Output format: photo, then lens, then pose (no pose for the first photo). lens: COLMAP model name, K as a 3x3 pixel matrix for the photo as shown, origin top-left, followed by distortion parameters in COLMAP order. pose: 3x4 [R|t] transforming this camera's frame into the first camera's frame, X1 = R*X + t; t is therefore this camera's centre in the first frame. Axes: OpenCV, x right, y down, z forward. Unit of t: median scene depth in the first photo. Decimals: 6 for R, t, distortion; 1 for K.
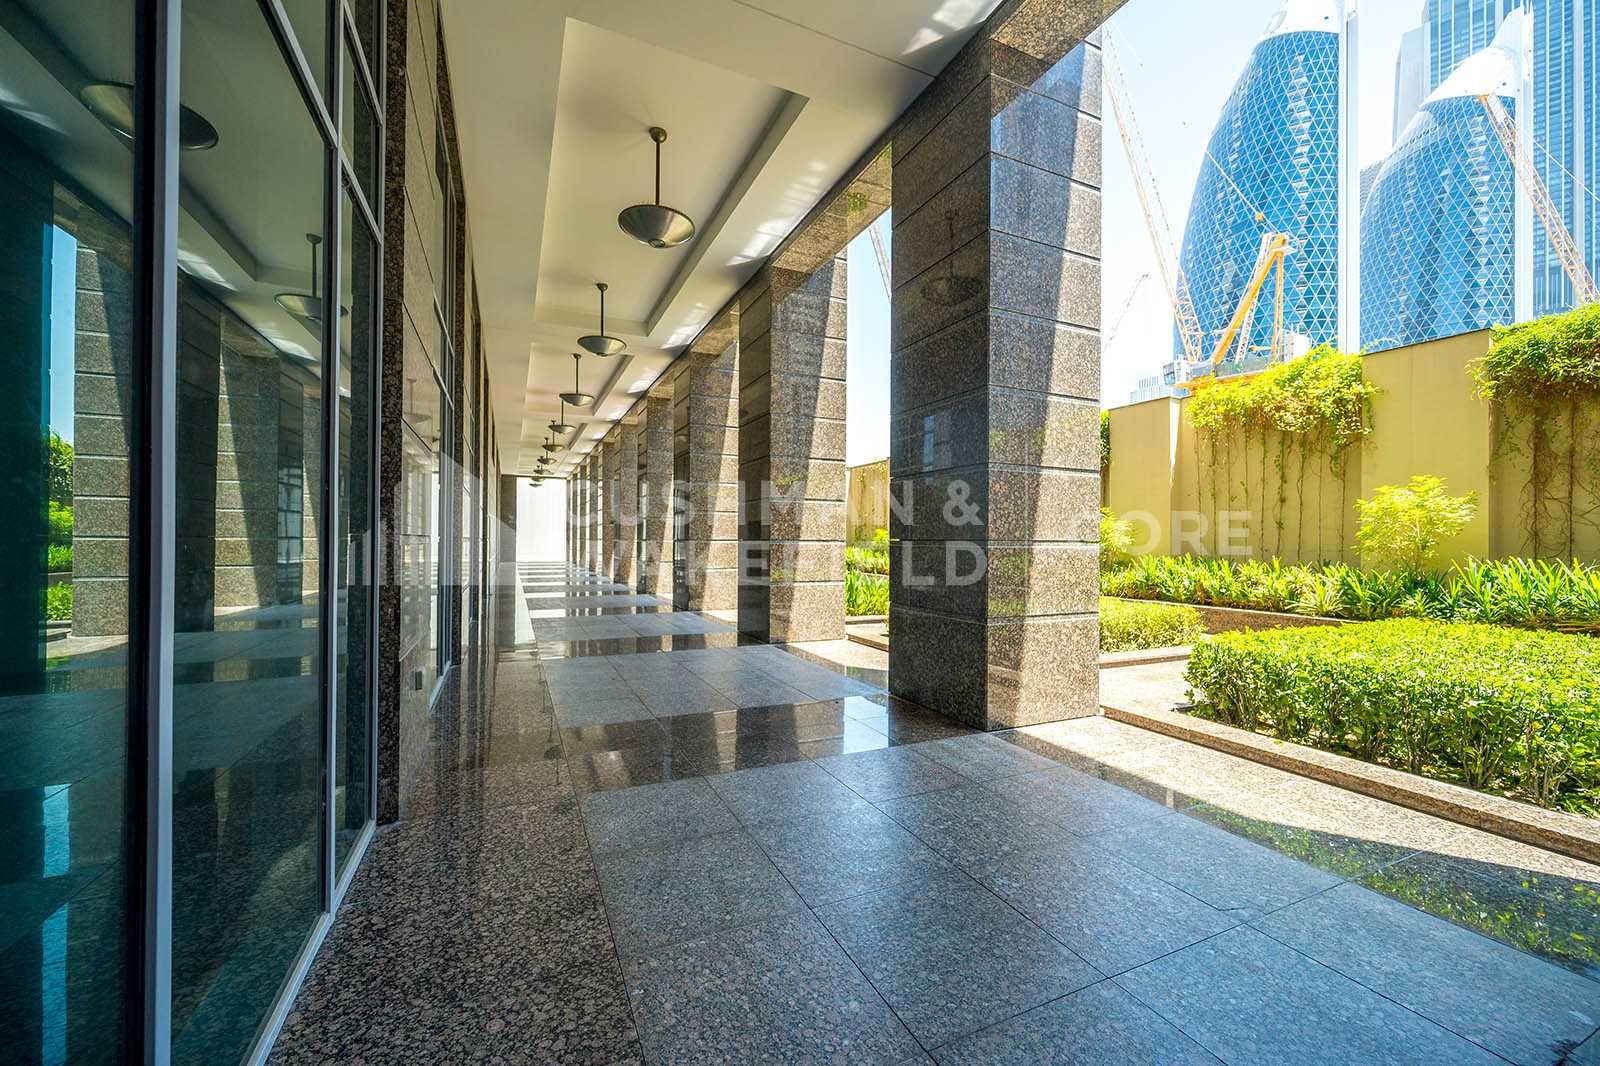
lens RADIAL K [[634.2, 0, 801.7], [0, 634.2, 538.2], [0, 0, 1]] dist [0.000212, -0.000246]
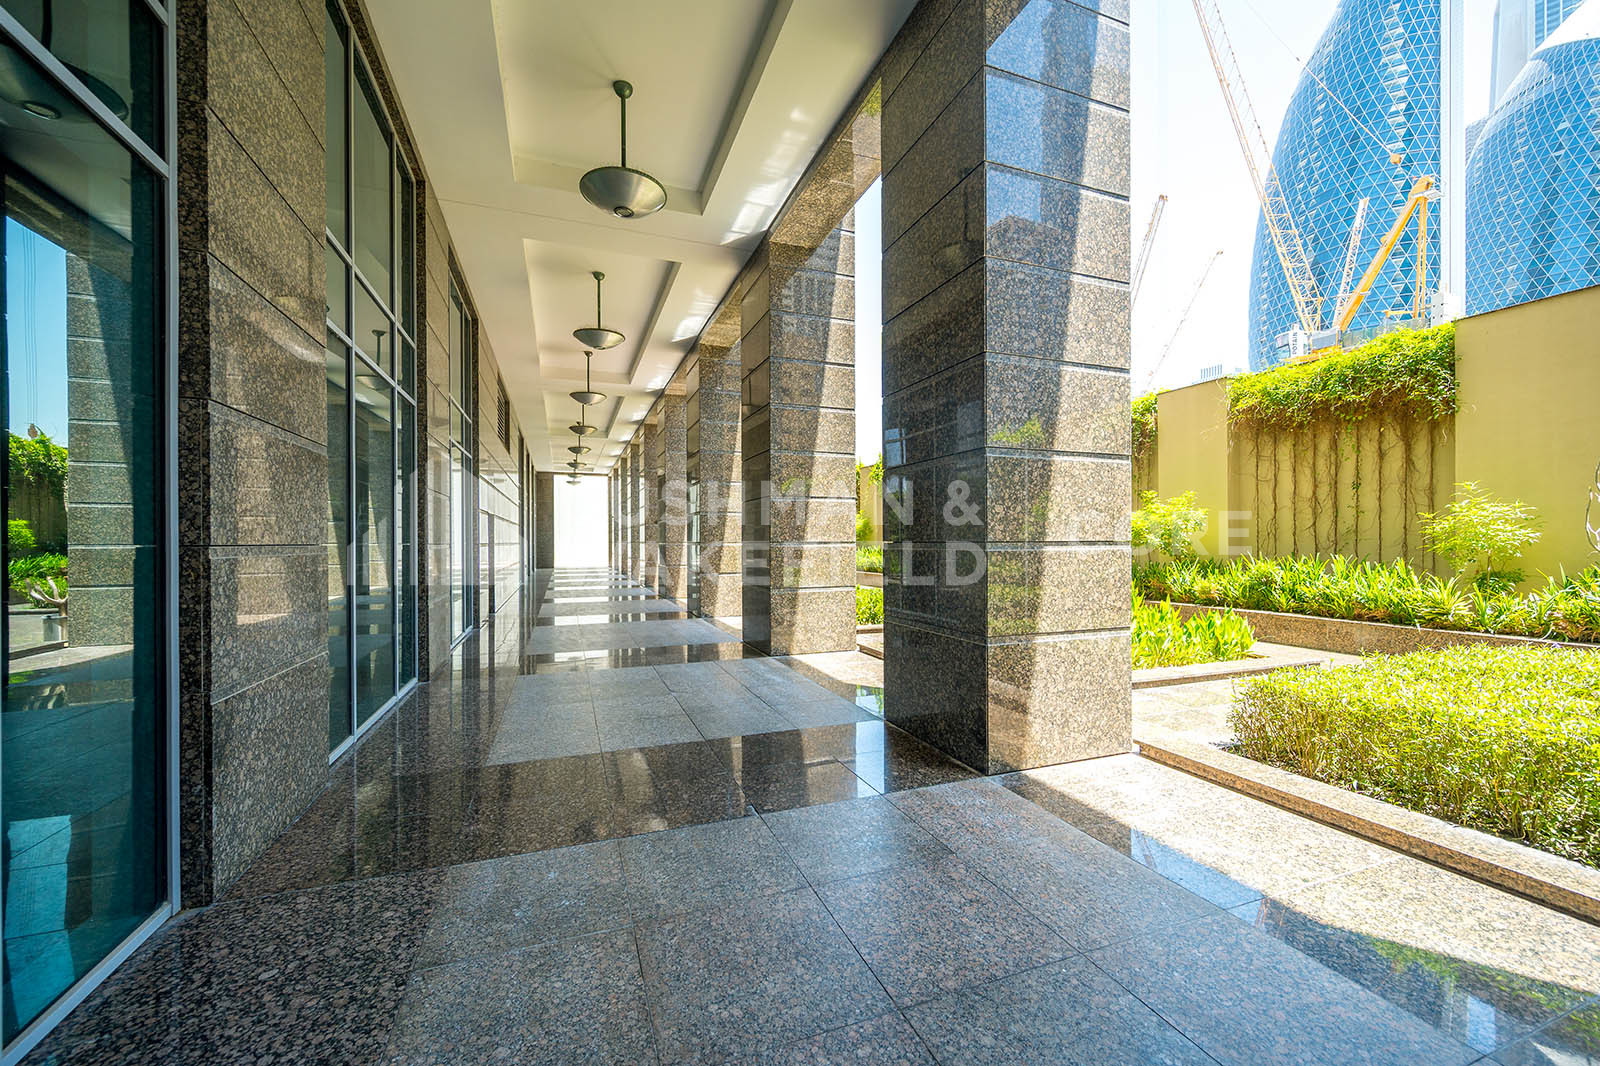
lens RADIAL K [[634.2, 0, 802.4], [0, 634.2, 539.0], [0, 0, 1]] dist [0.000212, -0.000246]
pose [[0.997454, -0.010477, -0.070545, -0.028361], [0.010454, 0.999945, -0.000698, -0.000084], [0.070548, -0.000041, 0.997508, 0.105360]]
